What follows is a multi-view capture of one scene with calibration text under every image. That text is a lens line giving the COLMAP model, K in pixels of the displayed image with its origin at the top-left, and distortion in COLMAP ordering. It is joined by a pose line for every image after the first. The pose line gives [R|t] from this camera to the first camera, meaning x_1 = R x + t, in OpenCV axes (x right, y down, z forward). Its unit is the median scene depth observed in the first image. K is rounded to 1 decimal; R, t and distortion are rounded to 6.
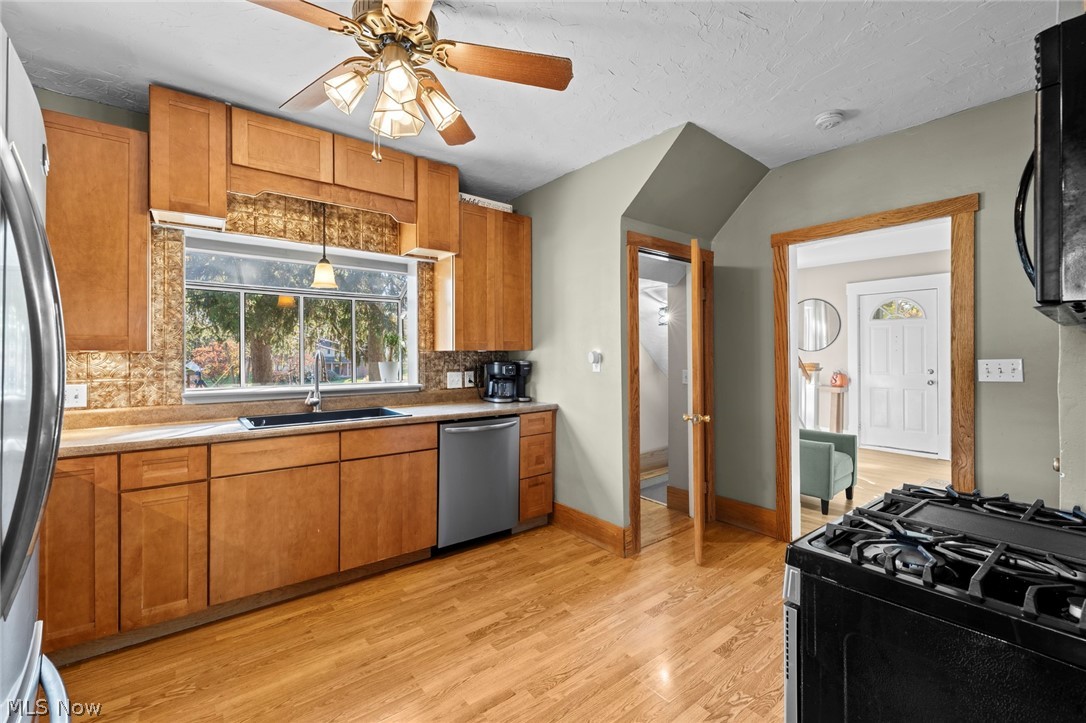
lens RADIAL K [[466.1, 0, 539.6], [0, 466.1, 350.3], [0, 0, 1]] dist [0.001639, -0.000404]
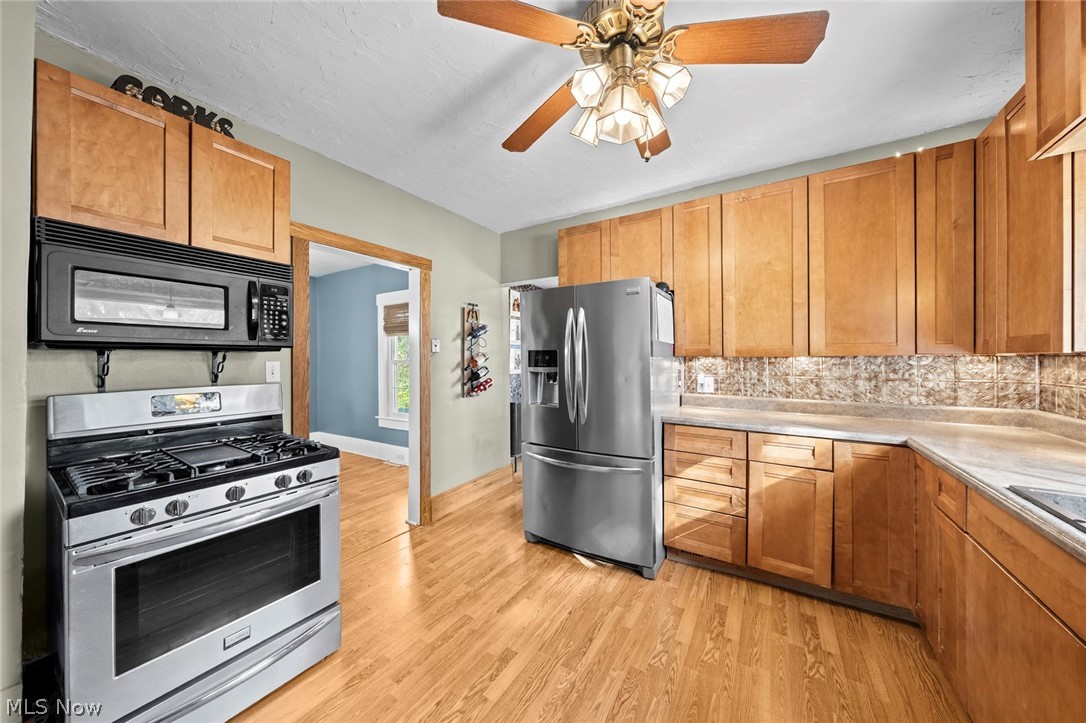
lens RADIAL K [[368.2, 0, 542.2], [0, 368.2, 356.4], [0, 0, 1]] dist [0.000712, 0.000070]
pose [[-0.941492, 0.006214, -0.336977, 0.074600], [0.010433, 0.999888, -0.010711, 0.003635], [0.336873, -0.013600, -0.941452, 1.053105]]
